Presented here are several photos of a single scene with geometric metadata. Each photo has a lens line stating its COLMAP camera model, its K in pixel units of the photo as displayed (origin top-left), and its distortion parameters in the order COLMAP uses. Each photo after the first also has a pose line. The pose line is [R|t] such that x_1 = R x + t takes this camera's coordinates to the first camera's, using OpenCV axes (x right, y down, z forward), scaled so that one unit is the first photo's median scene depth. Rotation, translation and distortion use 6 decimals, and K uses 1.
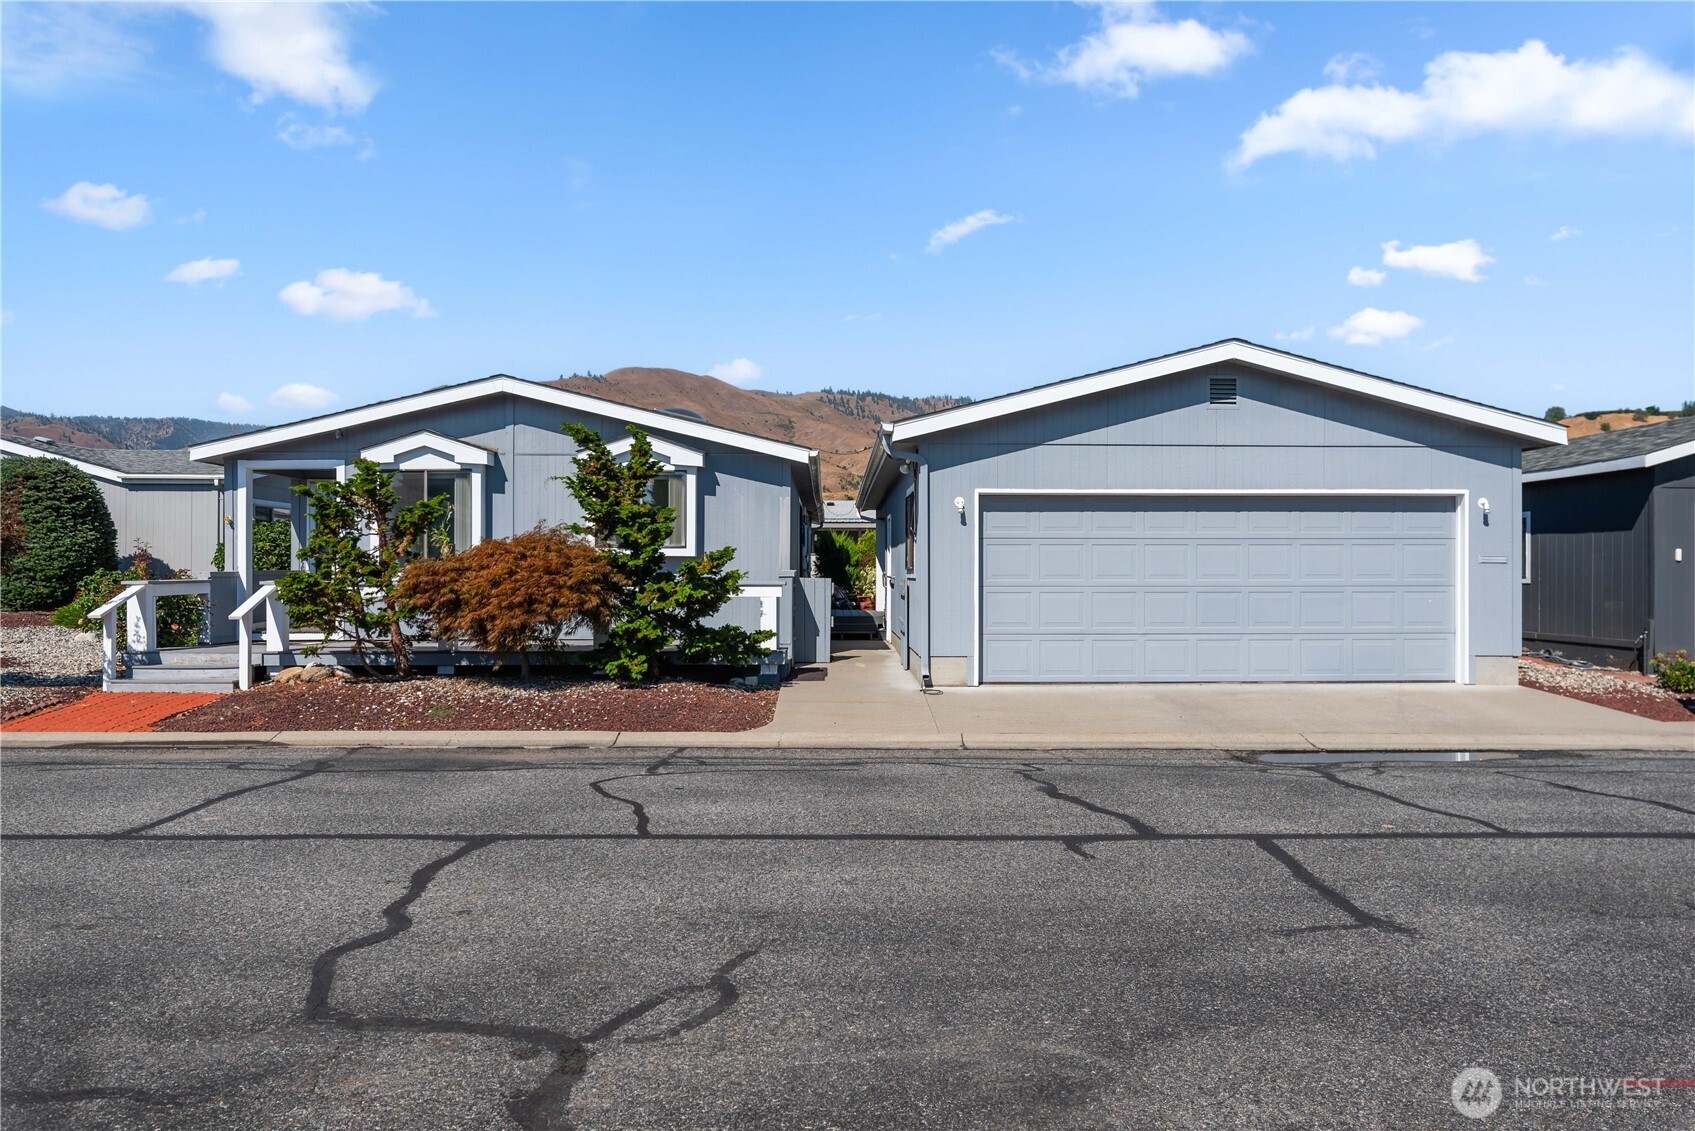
lens RADIAL K [[1184.6, 0, 847.5], [0, 1184.6, 565.5], [0, 0, 1]] dist [-0.004806, -0.001252]
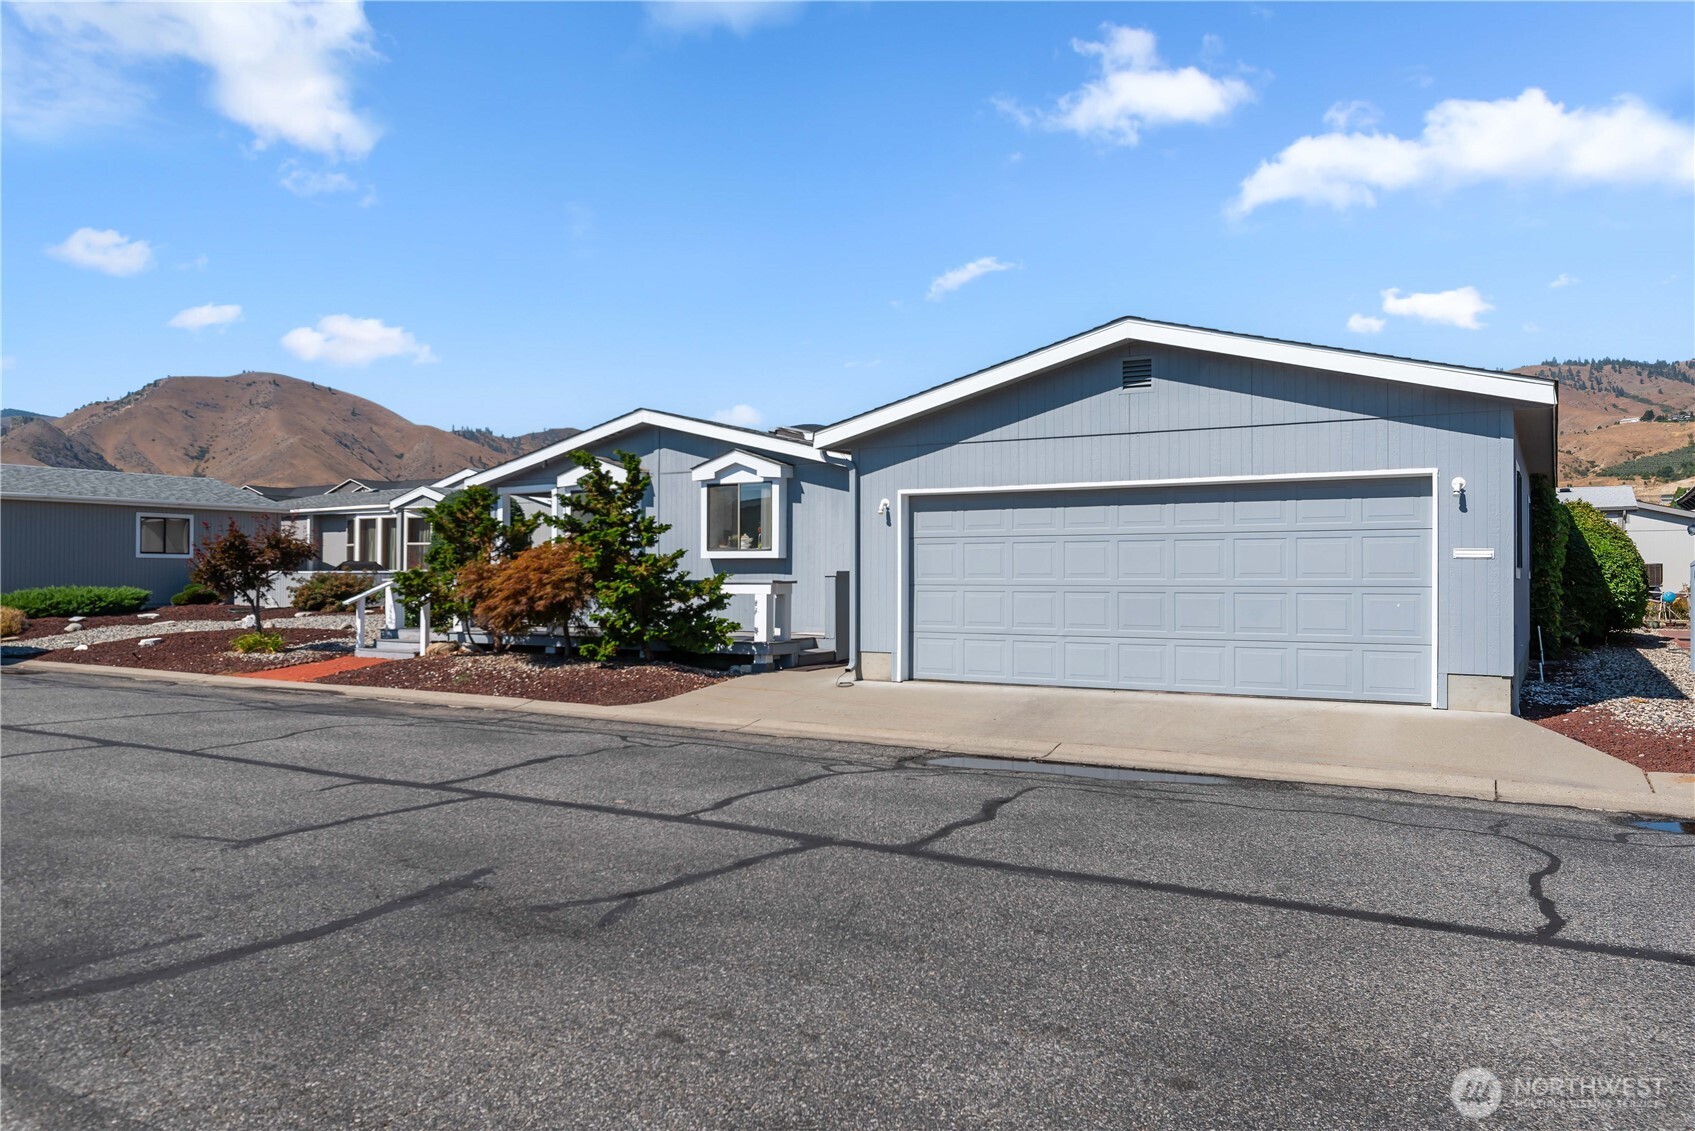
lens RADIAL K [[1201.8, 0, 847.5], [0, 1201.8, 565.5], [0, 0, 1]] dist [0.001406, 0.000660]
pose [[0.845489, -0.004571, -0.533974, 0.618301], [0.002771, 0.999987, -0.004174, 0.004951], [0.533986, 0.002049, 0.845491, 0.090836]]
